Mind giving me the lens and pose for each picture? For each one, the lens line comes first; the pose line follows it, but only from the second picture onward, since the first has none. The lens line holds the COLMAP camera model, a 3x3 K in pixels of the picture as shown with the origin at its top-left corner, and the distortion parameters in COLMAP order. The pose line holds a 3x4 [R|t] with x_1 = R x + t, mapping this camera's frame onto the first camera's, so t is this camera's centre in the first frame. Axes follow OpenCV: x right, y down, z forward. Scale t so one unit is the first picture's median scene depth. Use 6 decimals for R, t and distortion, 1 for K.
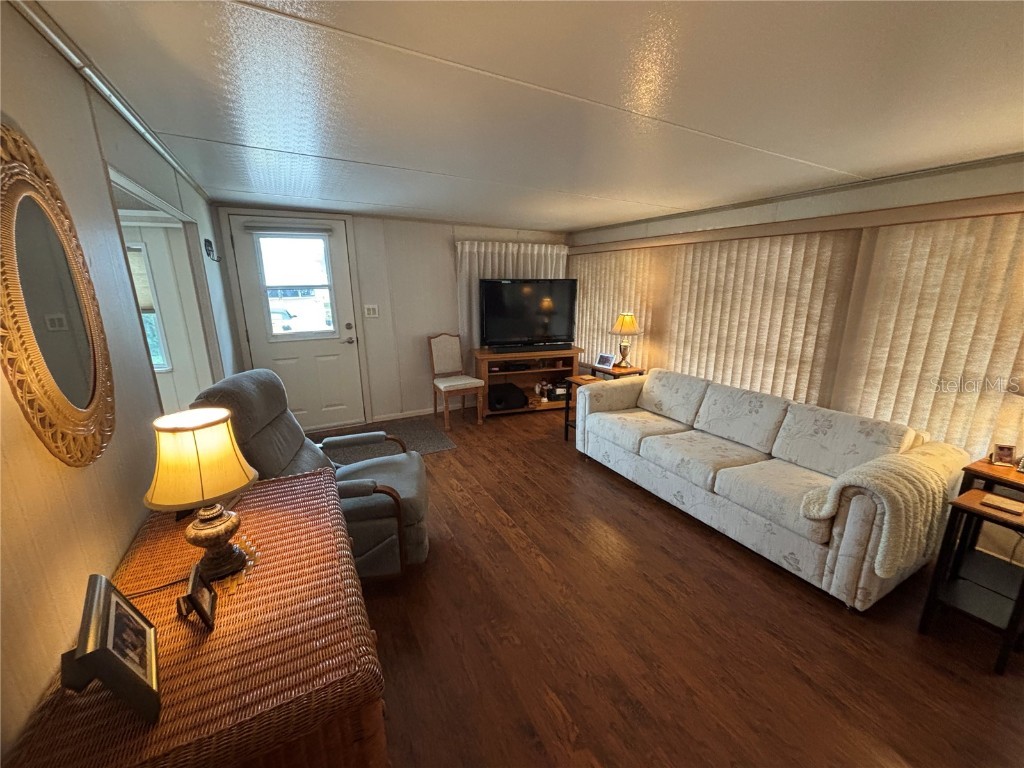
lens RADIAL K [[408.2, 0, 506.5], [0, 408.2, 383.7], [0, 0, 1]] dist [-0.014095, 0.000044]
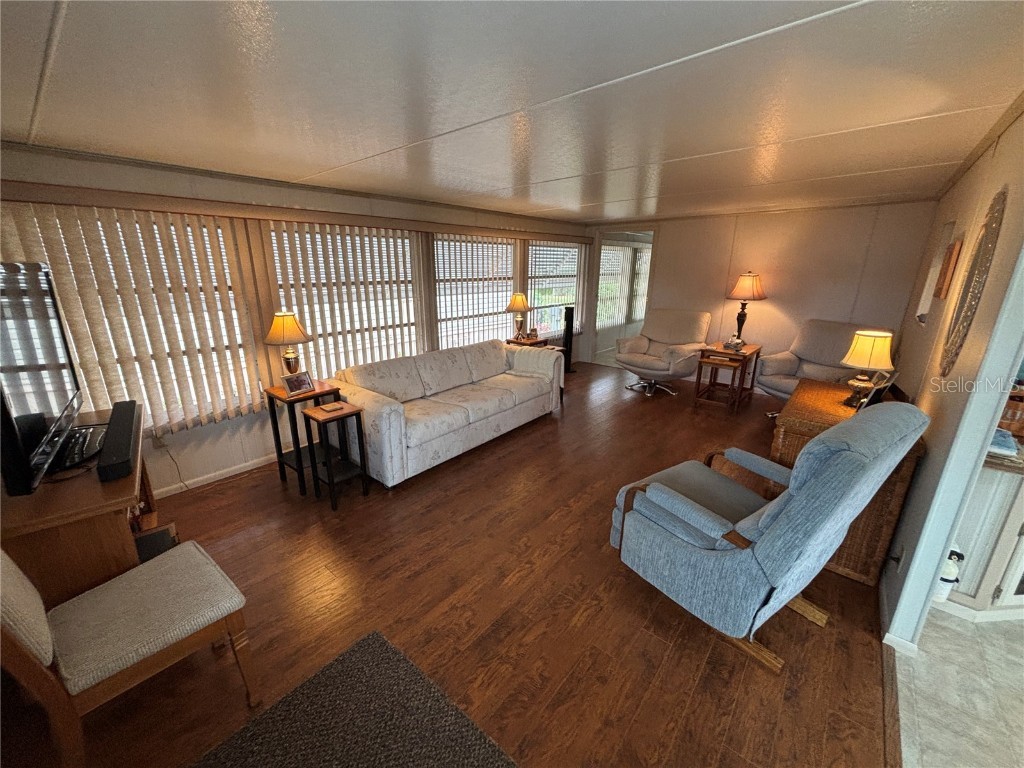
lens RADIAL K [[408.2, 0, 506.5], [0, 408.2, 383.7], [0, 0, 1]] dist [-0.014095, 0.000044]
pose [[-0.365631, -0.275929, 0.888919, -0.564771], [0.220871, 0.902045, 0.370853, -0.266178], [-0.904174, 0.331932, -0.268870, 0.970393]]
